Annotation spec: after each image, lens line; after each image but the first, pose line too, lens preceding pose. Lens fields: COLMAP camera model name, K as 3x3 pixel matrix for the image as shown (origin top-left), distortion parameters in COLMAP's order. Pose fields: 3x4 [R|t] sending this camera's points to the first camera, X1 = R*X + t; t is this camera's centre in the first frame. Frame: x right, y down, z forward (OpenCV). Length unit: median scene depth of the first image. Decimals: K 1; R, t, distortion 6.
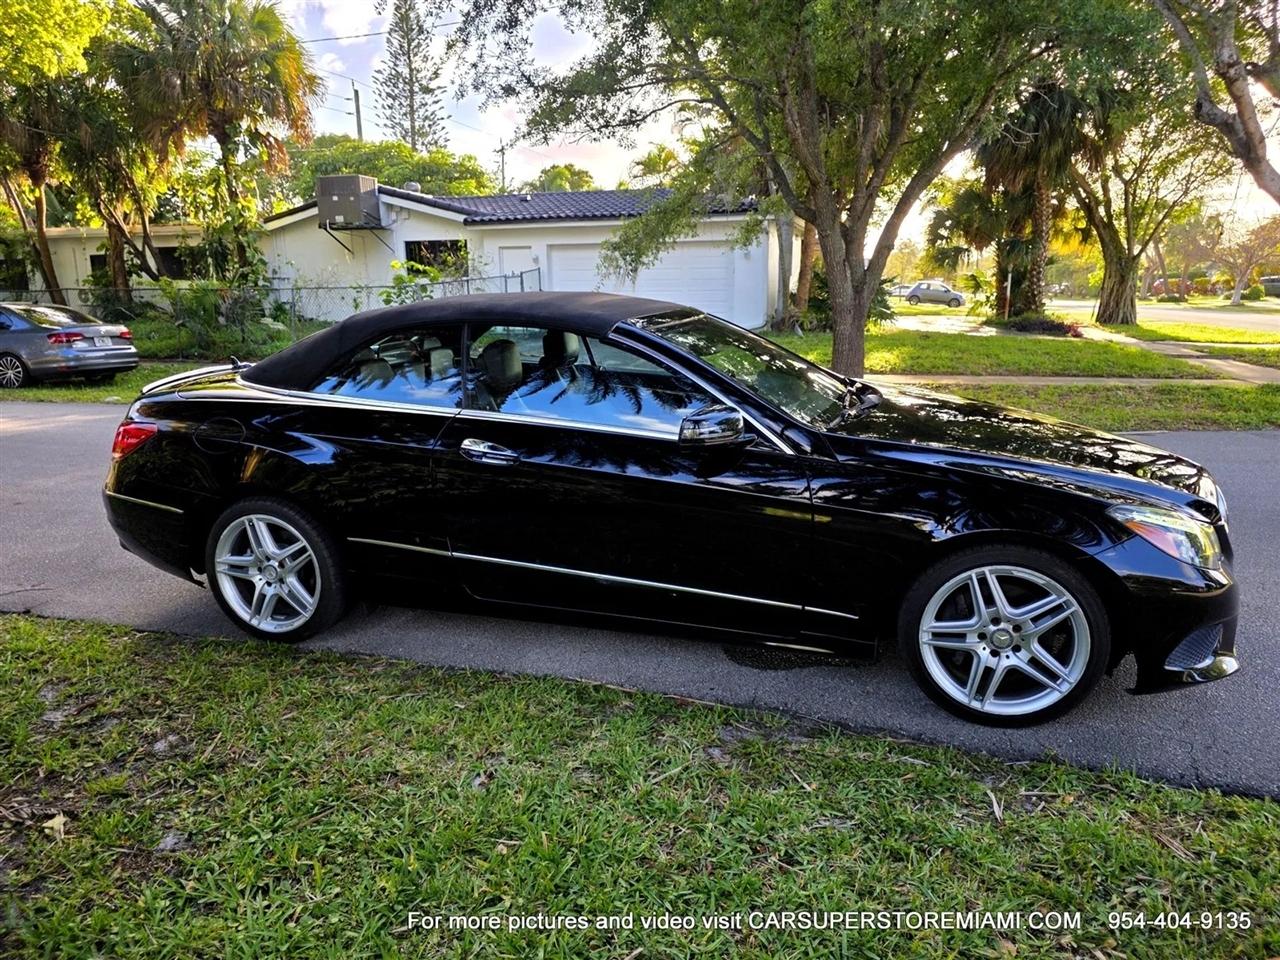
lens RADIAL K [[868.7, 0, 639.6], [0, 868.7, 479.3], [0, 0, 1]] dist [0.047634, -0.046191]
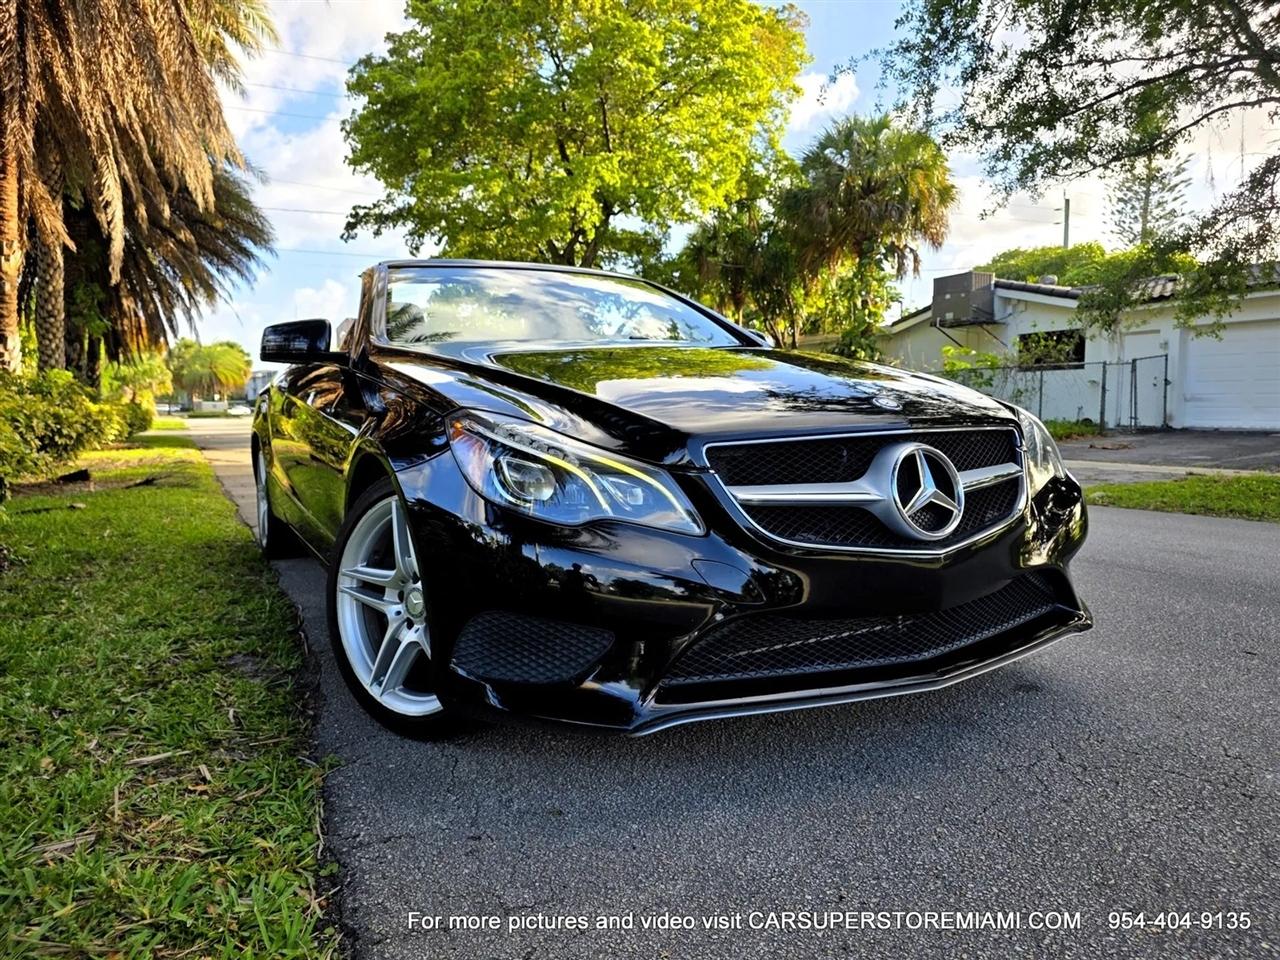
lens RADIAL K [[868.7, 0, 642.1], [0, 868.7, 482.1], [0, 0, 1]] dist [0.047634, -0.046191]
pose [[0.691754, 0.065771, -0.719132, 0.144301], [-0.161943, 0.984609, -0.065726, 0.013620], [0.703741, 0.161925, 0.691758, 0.083987]]
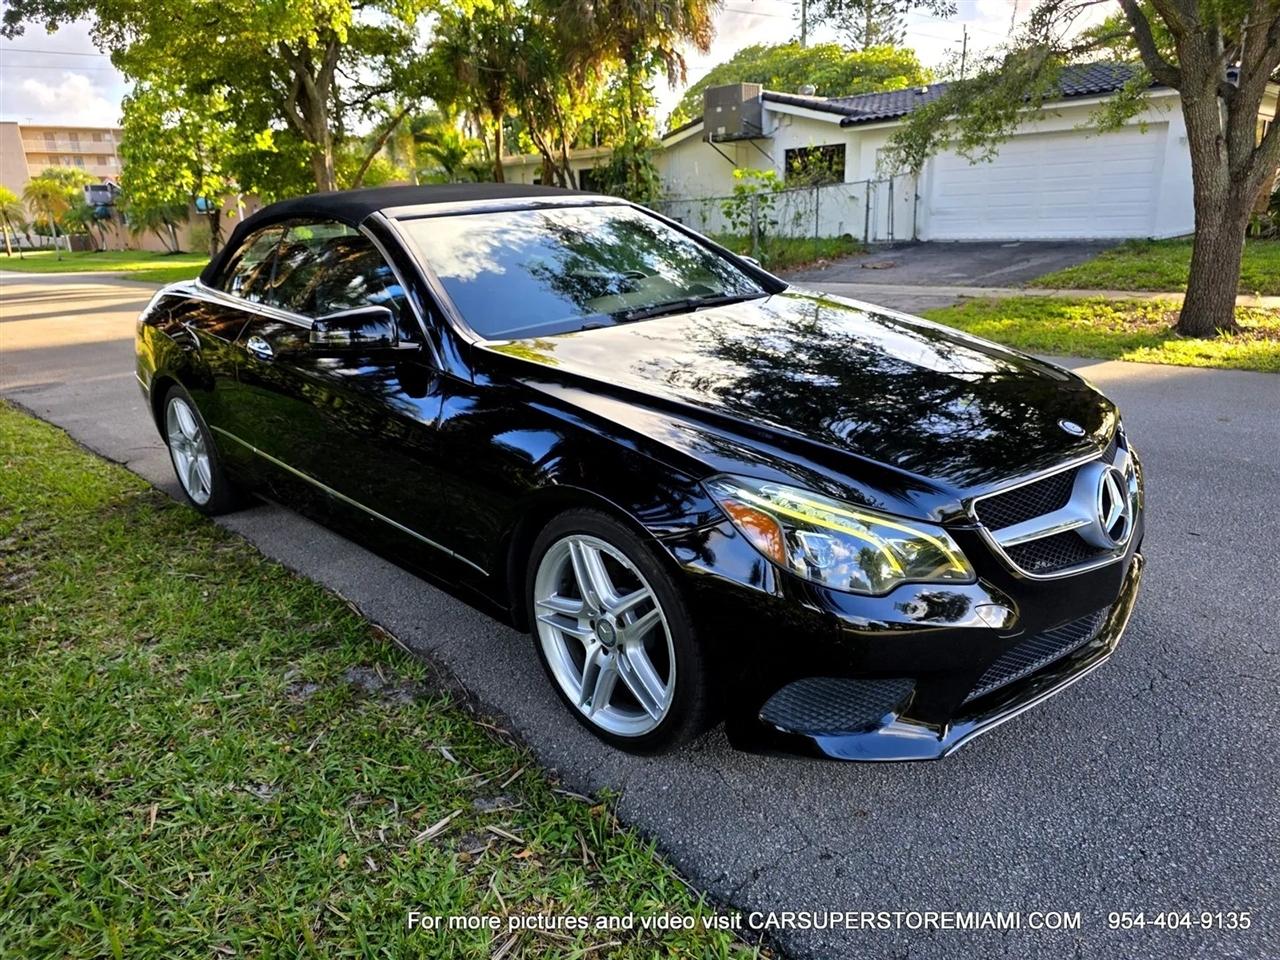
lens RADIAL K [[870.7, 0, 637.0], [0, 870.7, 488.4], [0, 0, 1]] dist [0.037544, -0.033757]
pose [[0.869205, 0.127274, -0.477791, 0.102634], [-0.078384, 0.989553, 0.121000, -0.004515], [0.488200, -0.067722, 0.870100, 0.047718]]
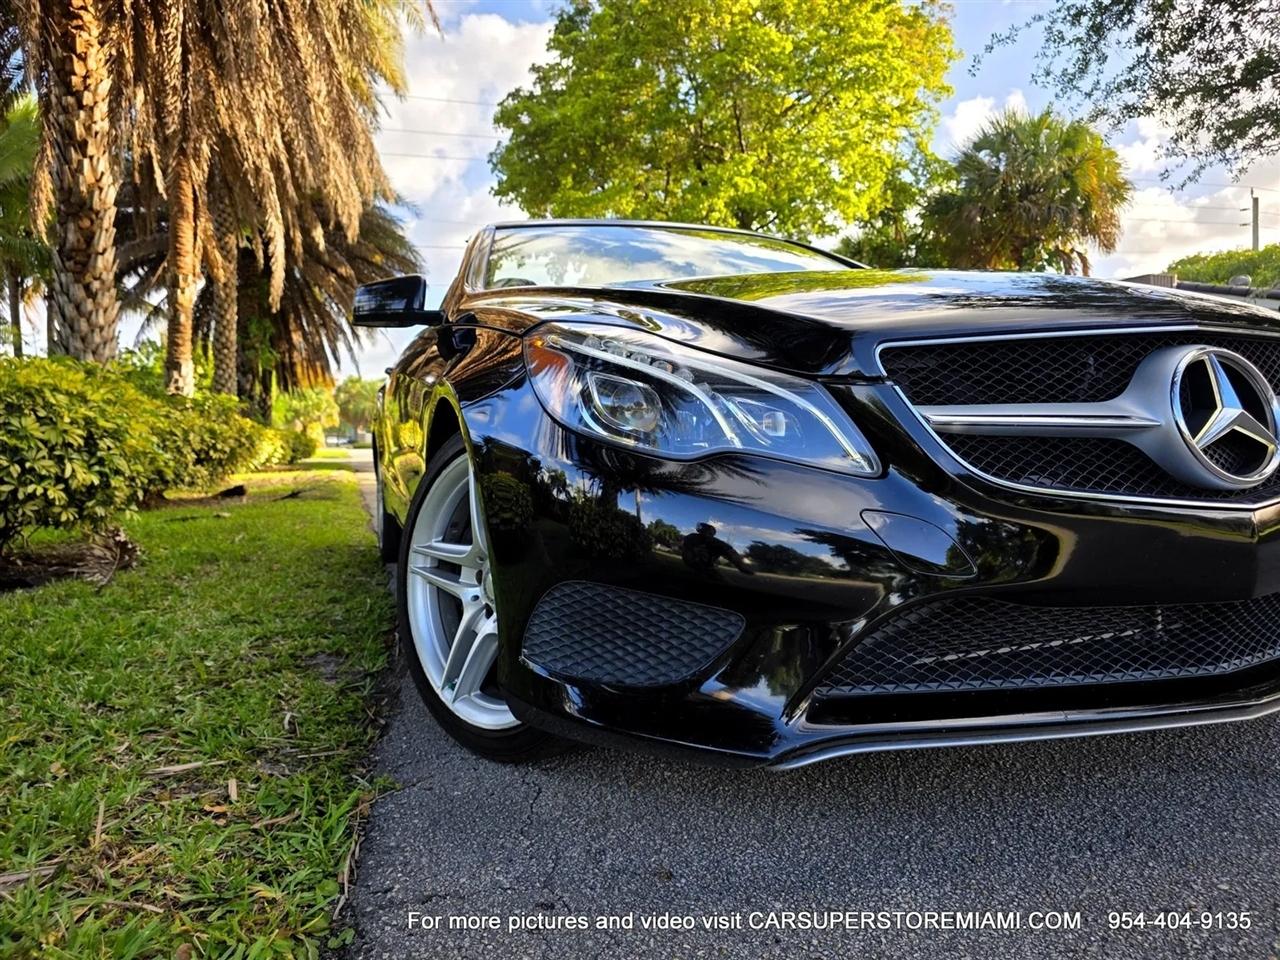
lens RADIAL K [[870.7, 0, 643.8], [0, 870.7, 474.0], [0, 0, 1]] dist [0.037544, -0.033757]
pose [[0.570022, 0.032332, -0.820993, 0.127730], [-0.172294, 0.981713, -0.080964, 0.019029], [0.803362, 0.187603, 0.565168, 0.101187]]
